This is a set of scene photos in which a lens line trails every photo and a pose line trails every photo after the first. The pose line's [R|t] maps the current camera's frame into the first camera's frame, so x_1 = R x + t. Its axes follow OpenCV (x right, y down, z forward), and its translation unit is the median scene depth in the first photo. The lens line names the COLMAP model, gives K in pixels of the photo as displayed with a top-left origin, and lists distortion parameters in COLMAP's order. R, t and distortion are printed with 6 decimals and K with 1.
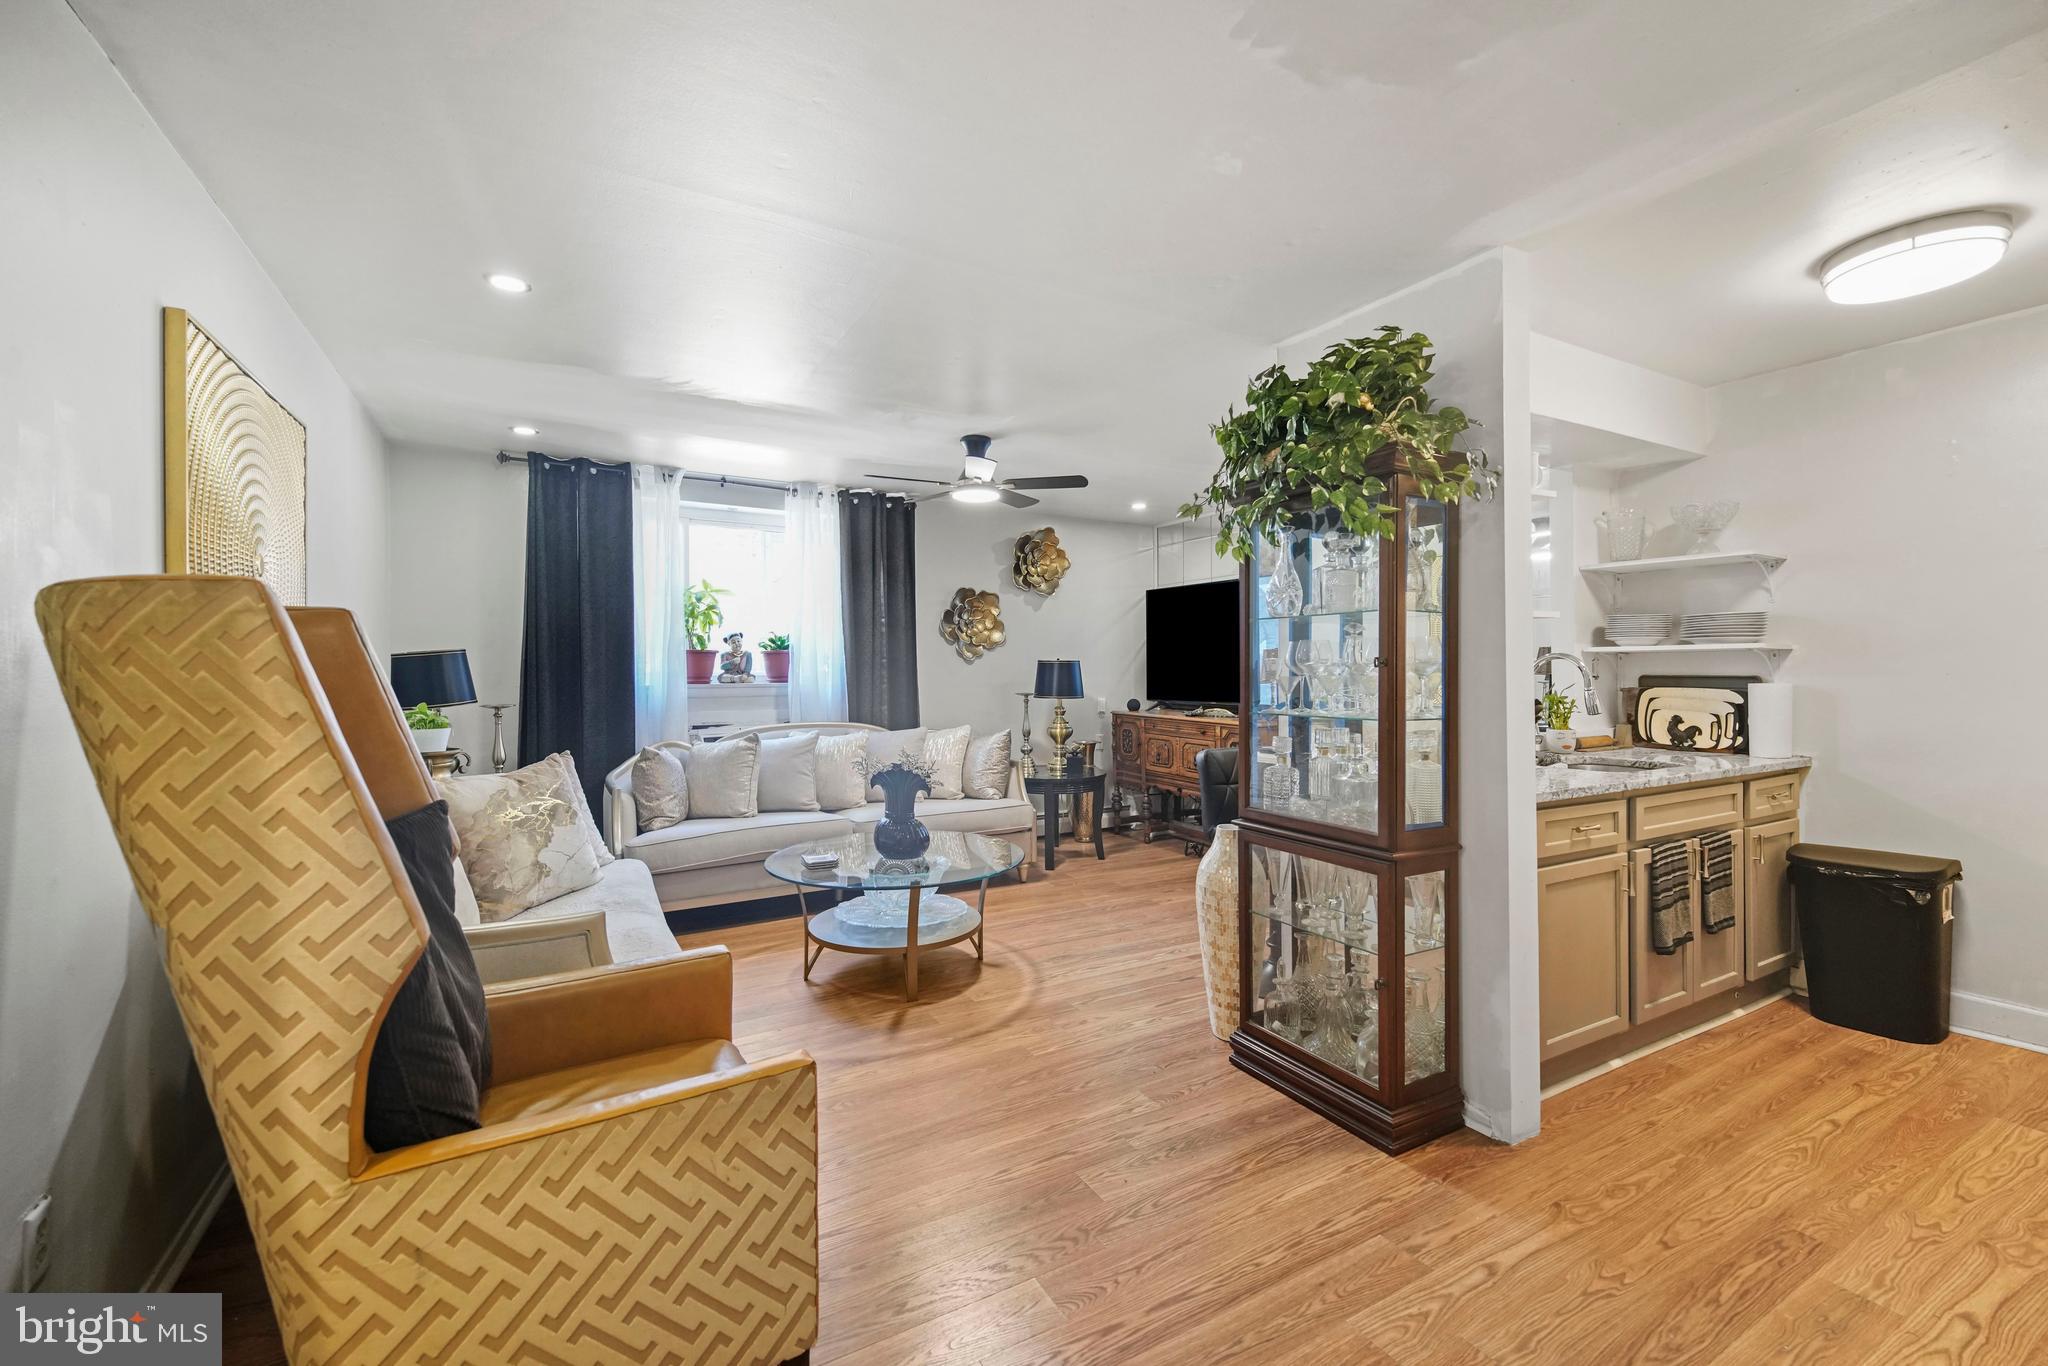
lens RADIAL K [[849.9, 0, 1029.6], [0, 849.9, 646.5], [0, 0, 1]] dist [0.051788, -0.025442]
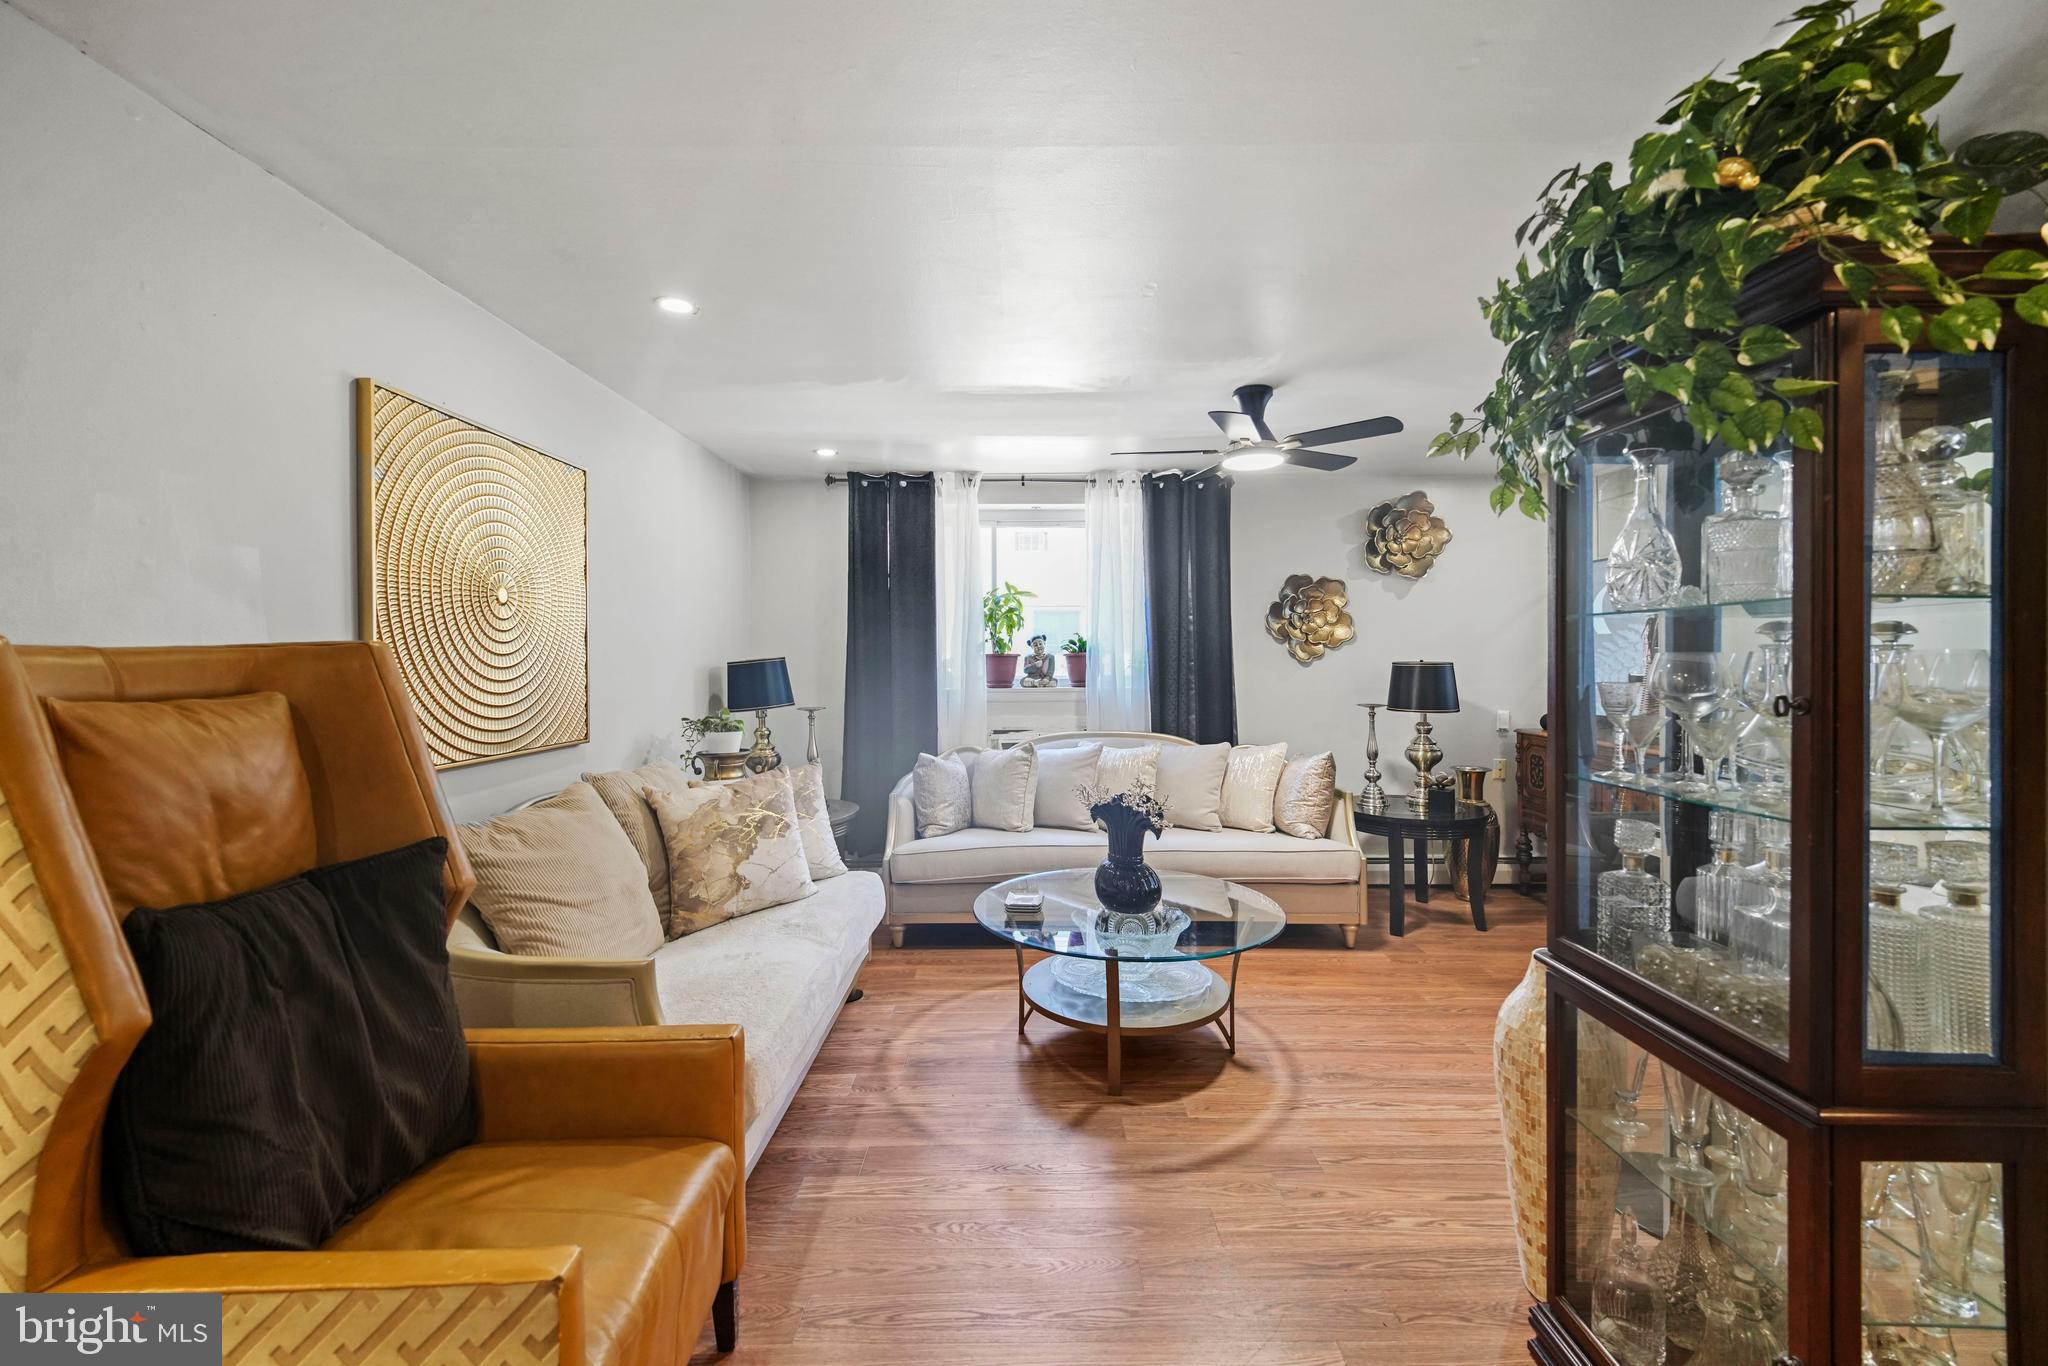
lens RADIAL K [[849.9, 0, 1029.6], [0, 849.9, 646.5], [0, 0, 1]] dist [0.051788, -0.025442]
pose [[0.866102, -0.009052, -0.499786, 0.191119], [0.015653, 0.999837, 0.009017, -0.017865], [0.499623, -0.015633, 0.866102, 0.242537]]
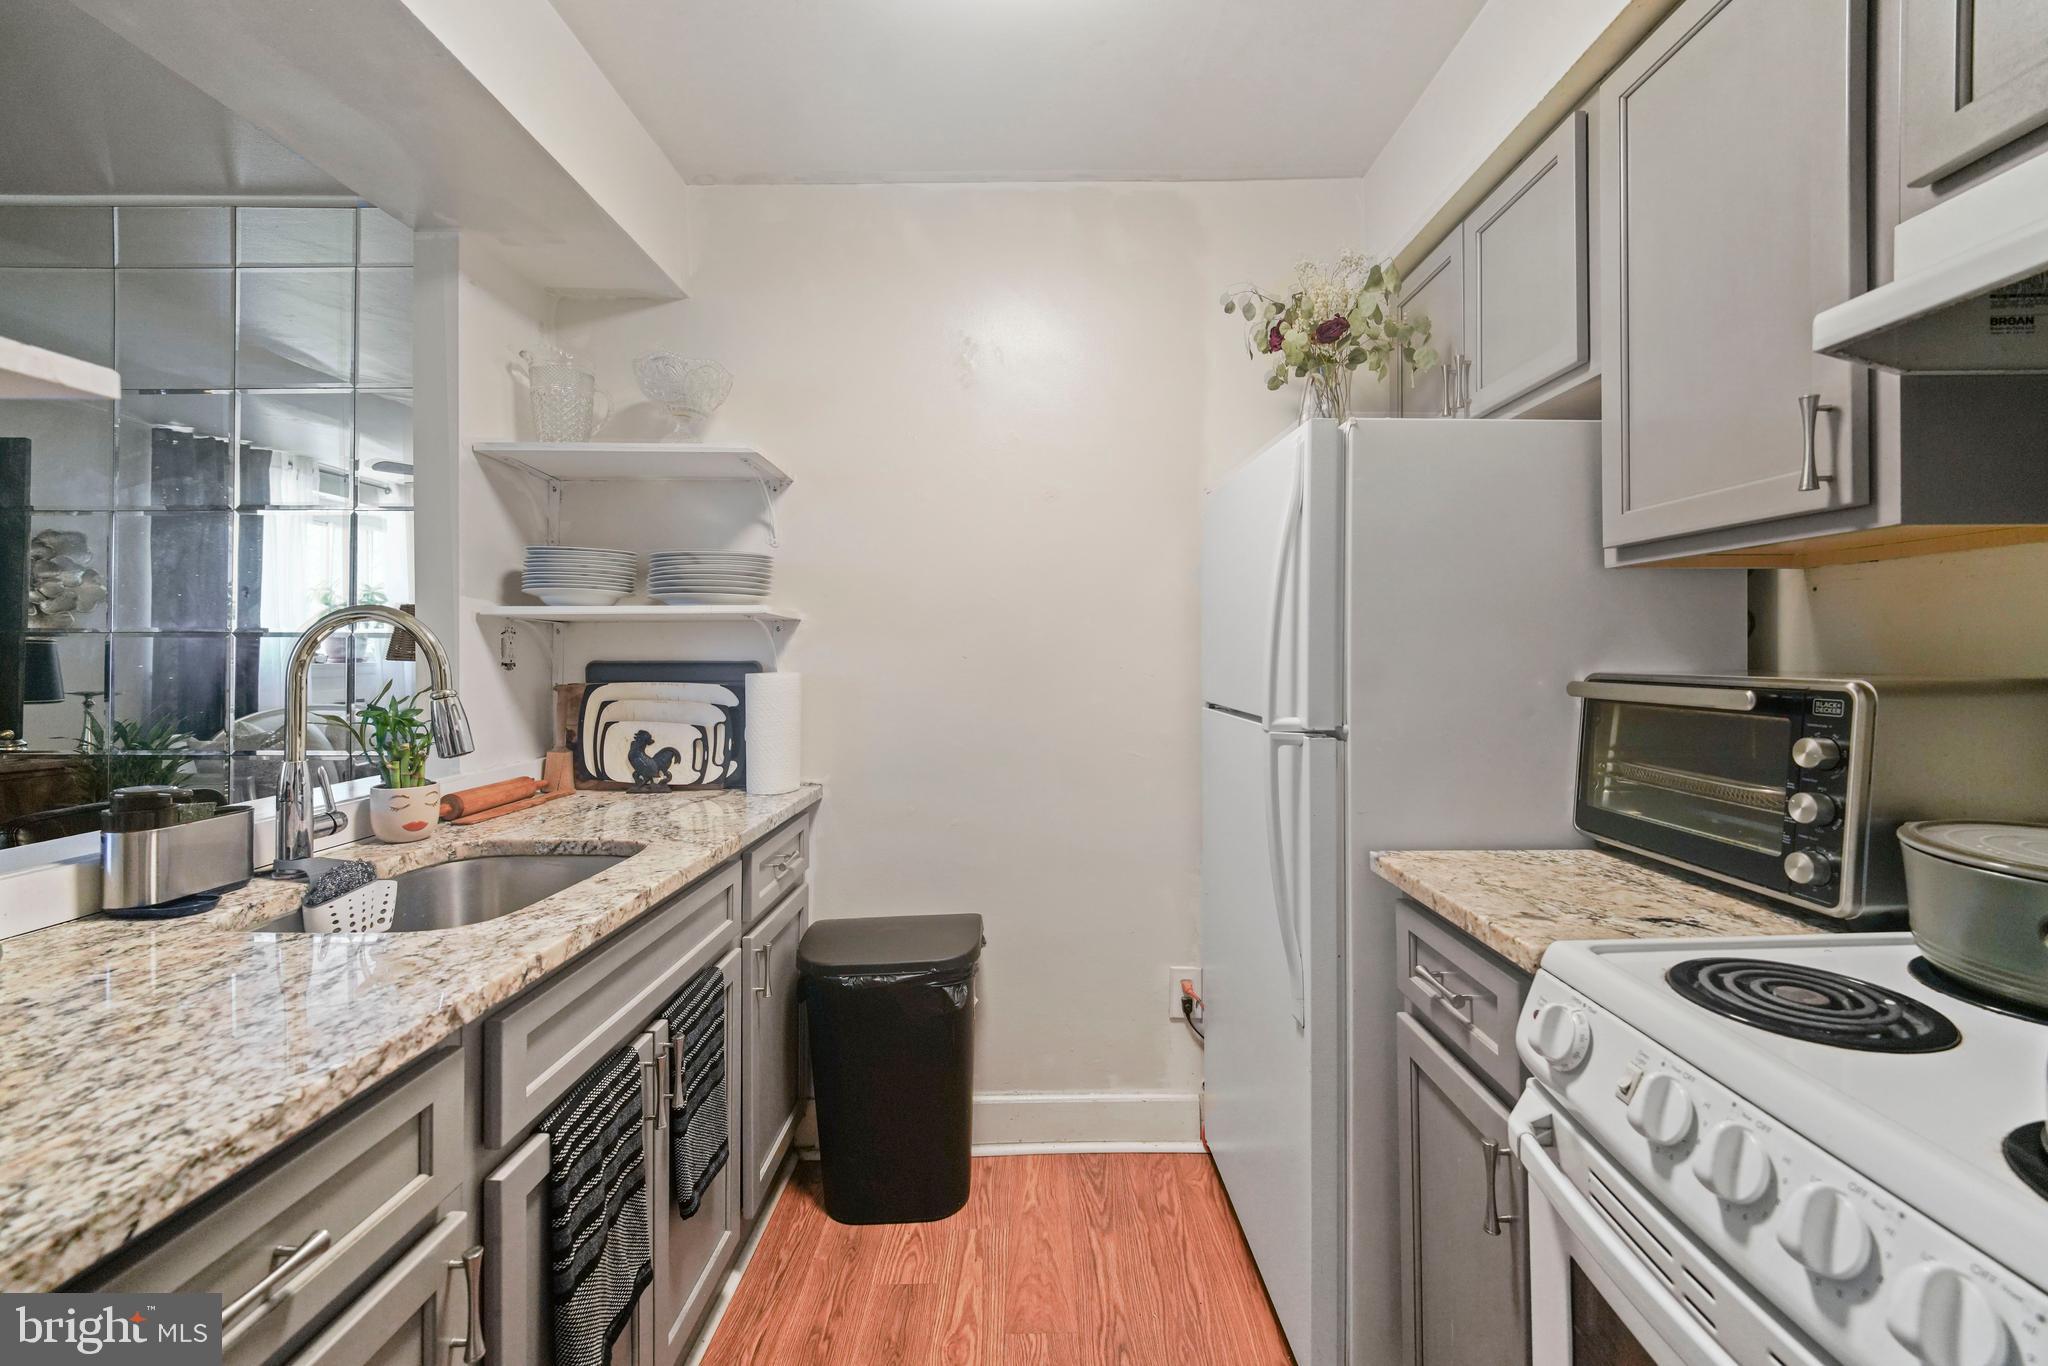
lens RADIAL K [[814.7, 0, 1056.6], [0, 814.7, 676.4], [0, 0, 1]] dist [0.023940, -0.021314]
pose [[0.471739, -0.023246, 0.881432, 0.394256], [-0.022909, 0.998992, 0.038607, 0.016152], [-0.881440, -0.038405, 0.470731, 0.500427]]
